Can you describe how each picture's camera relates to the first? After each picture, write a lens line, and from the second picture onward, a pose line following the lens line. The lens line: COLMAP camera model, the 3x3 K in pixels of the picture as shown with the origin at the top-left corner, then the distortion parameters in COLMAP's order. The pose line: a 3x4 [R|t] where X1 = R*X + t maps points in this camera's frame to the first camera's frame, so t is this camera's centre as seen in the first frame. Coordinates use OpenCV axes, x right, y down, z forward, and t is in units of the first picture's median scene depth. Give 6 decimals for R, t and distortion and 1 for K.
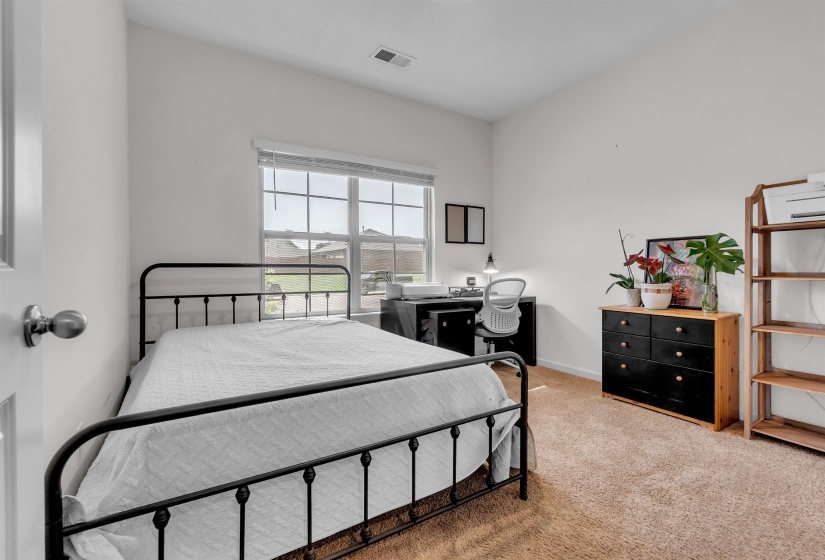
lens RADIAL K [[369.7, 0, 411.1], [0, 369.7, 276.3], [0, 0, 1]] dist [-0.007150, 0.002077]
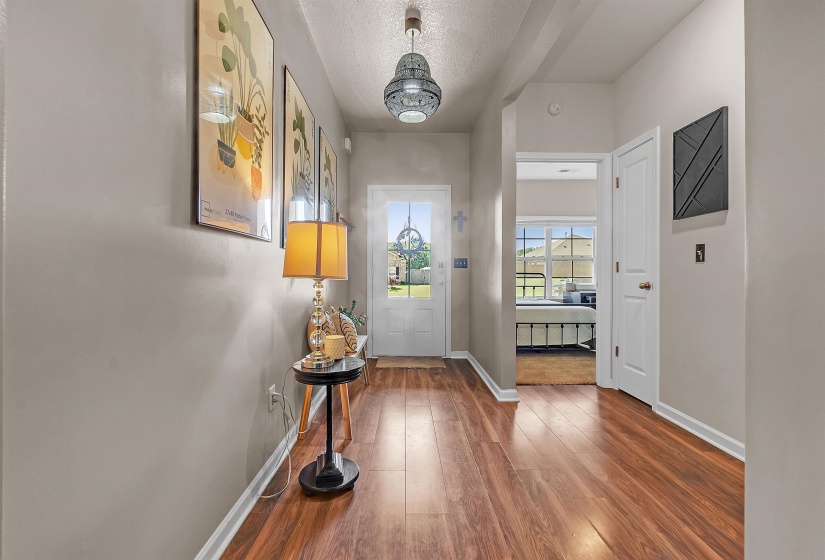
lens RADIAL K [[369.7, 0, 410.2], [0, 369.7, 280.3], [0, 0, 1]] dist [-0.007150, 0.002077]
pose [[0.862266, 0.006331, -0.506416, 0.209890], [-0.010458, 0.999931, -0.005306, 0.025750], [0.506347, 0.009871, 0.862273, -1.070665]]
